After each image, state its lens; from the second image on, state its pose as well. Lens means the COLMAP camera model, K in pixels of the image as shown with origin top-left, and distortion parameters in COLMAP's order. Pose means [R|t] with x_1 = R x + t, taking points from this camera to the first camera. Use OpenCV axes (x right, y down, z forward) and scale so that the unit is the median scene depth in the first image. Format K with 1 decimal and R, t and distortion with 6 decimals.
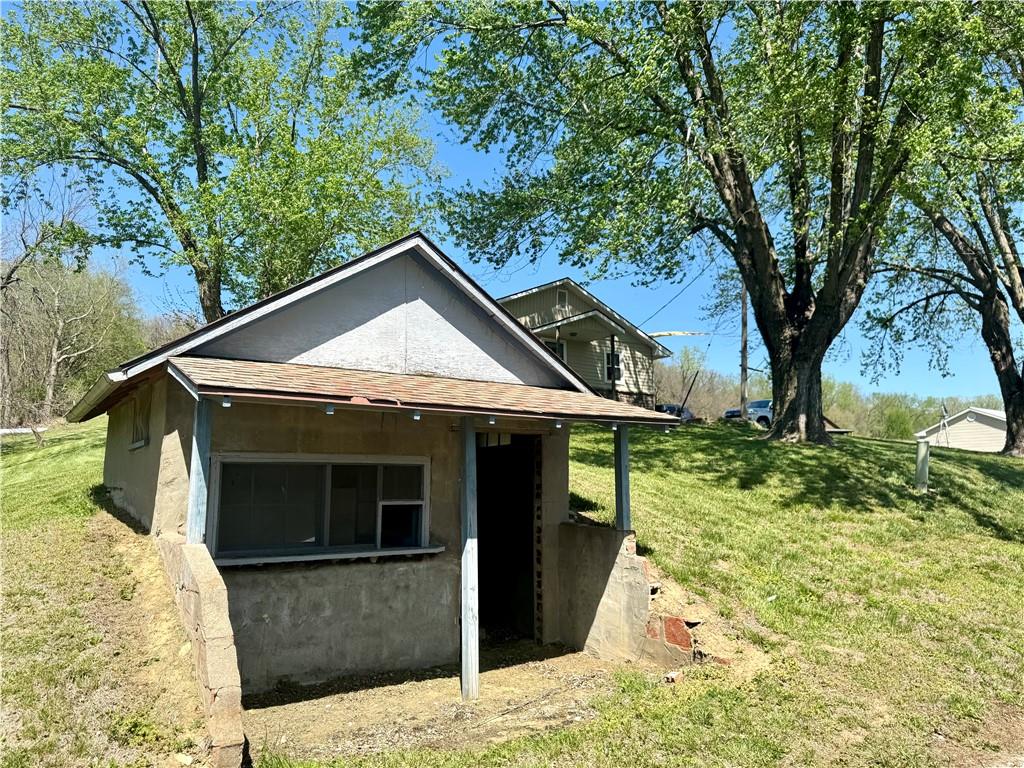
lens RADIAL K [[731.2, 0, 513.0], [0, 731.2, 378.6], [0, 0, 1]] dist [0.078726, -0.080571]
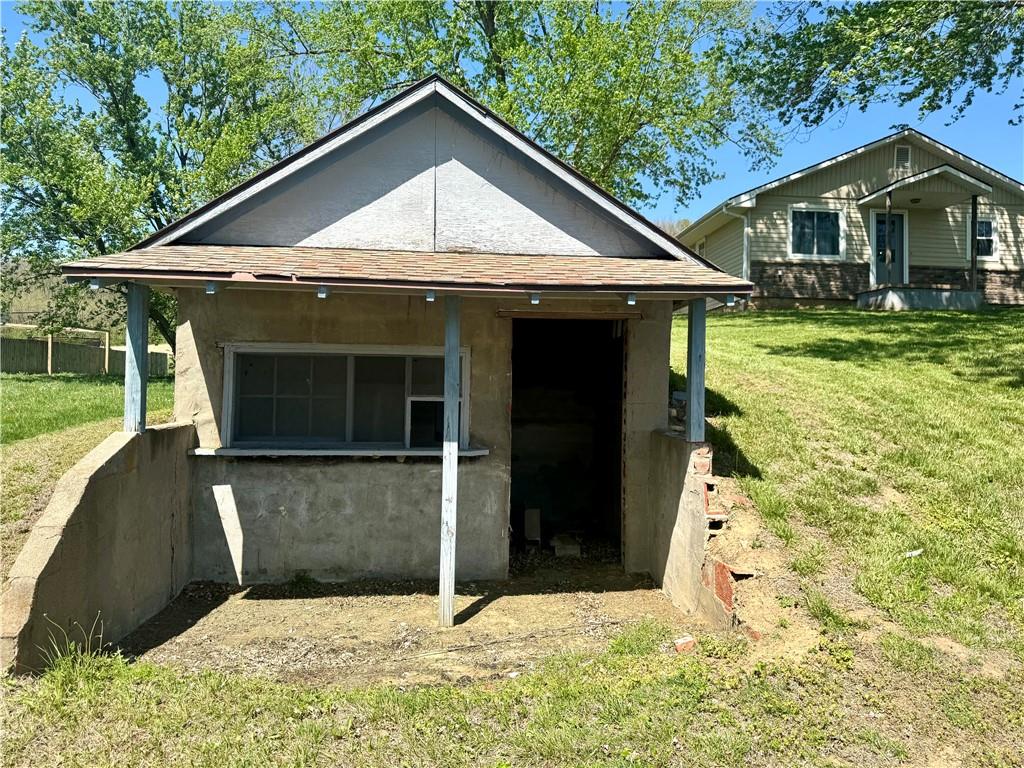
lens RADIAL K [[731.2, 0, 510.8], [0, 731.2, 377.5], [0, 0, 1]] dist [0.078726, -0.080571]
pose [[0.874399, 0.005737, -0.485174, 0.366063], [0.056569, 0.991906, 0.113681, 0.050051], [0.481899, -0.126848, 0.866997, 0.291265]]
